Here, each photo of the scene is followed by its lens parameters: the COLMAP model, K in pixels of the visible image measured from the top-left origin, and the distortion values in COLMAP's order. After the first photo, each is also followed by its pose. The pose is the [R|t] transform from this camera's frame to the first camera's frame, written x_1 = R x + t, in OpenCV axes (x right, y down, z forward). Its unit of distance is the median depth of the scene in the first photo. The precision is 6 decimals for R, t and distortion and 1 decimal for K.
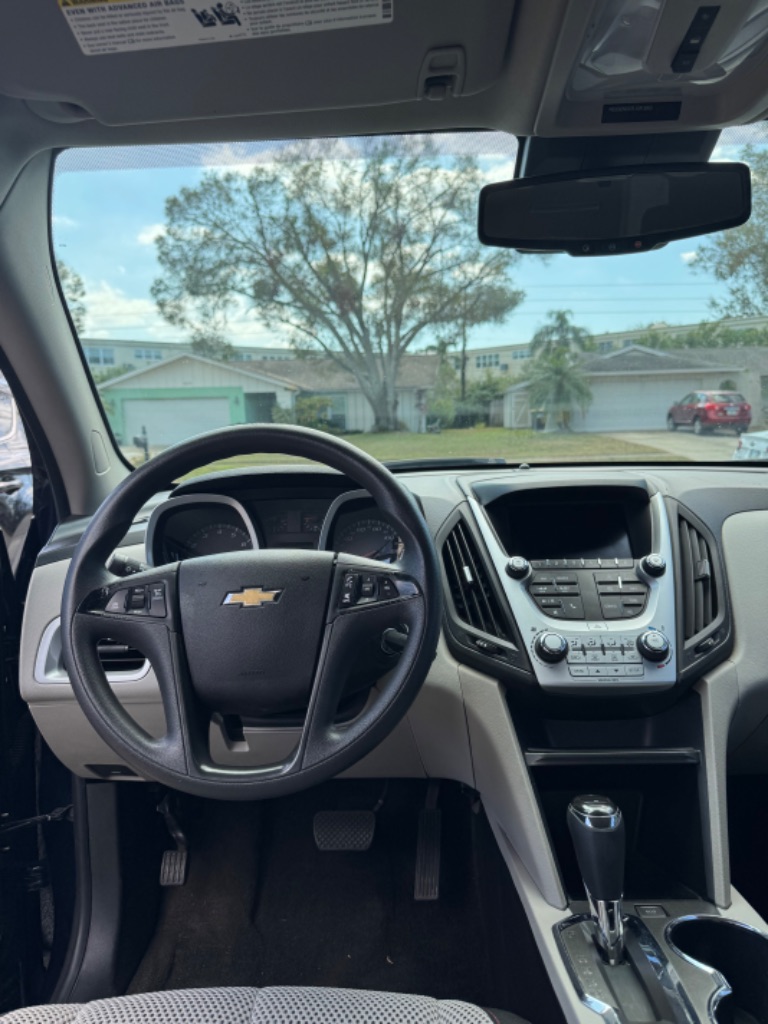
lens RADIAL K [[829.7, 0, 384.0], [0, 829.7, 512.0], [0, 0, 1]] dist [0.001516, -0.011142]
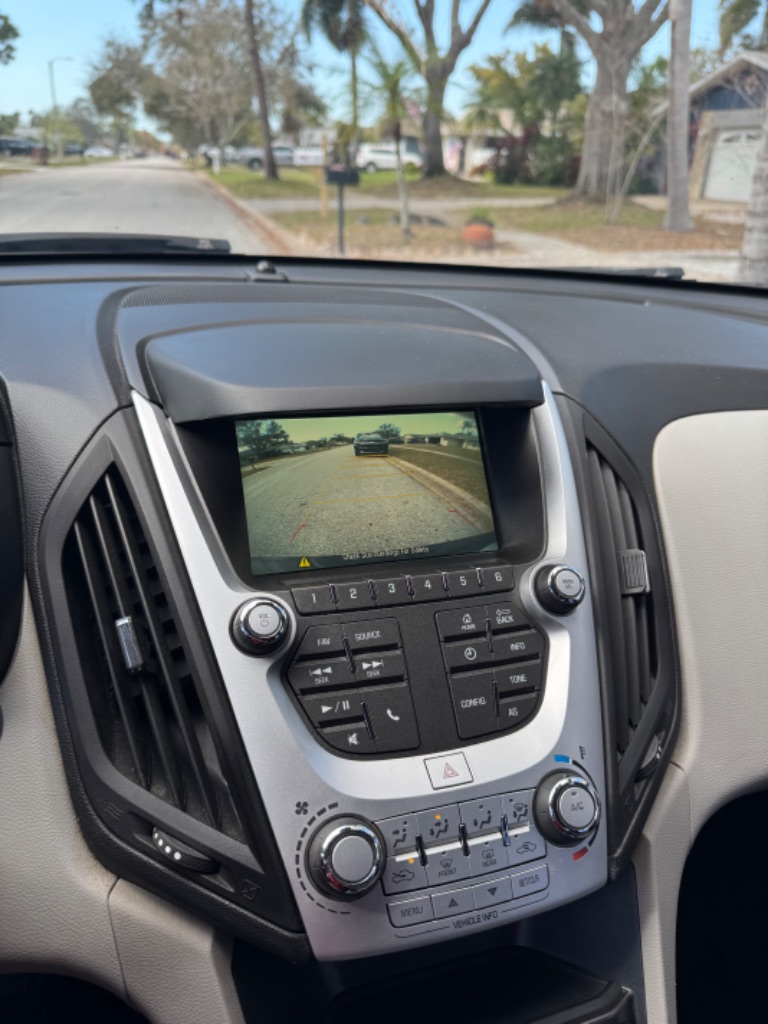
lens RADIAL K [[829.7, 0, 384.0], [0, 829.7, 512.0], [0, 0, 1]] dist [0.001516, -0.011142]
pose [[0.939337, -0.042811, 0.340314, 0.085106], [-0.074997, 0.942537, 0.325576, -0.114506], [-0.334697, -0.331348, 0.882149, 0.653425]]
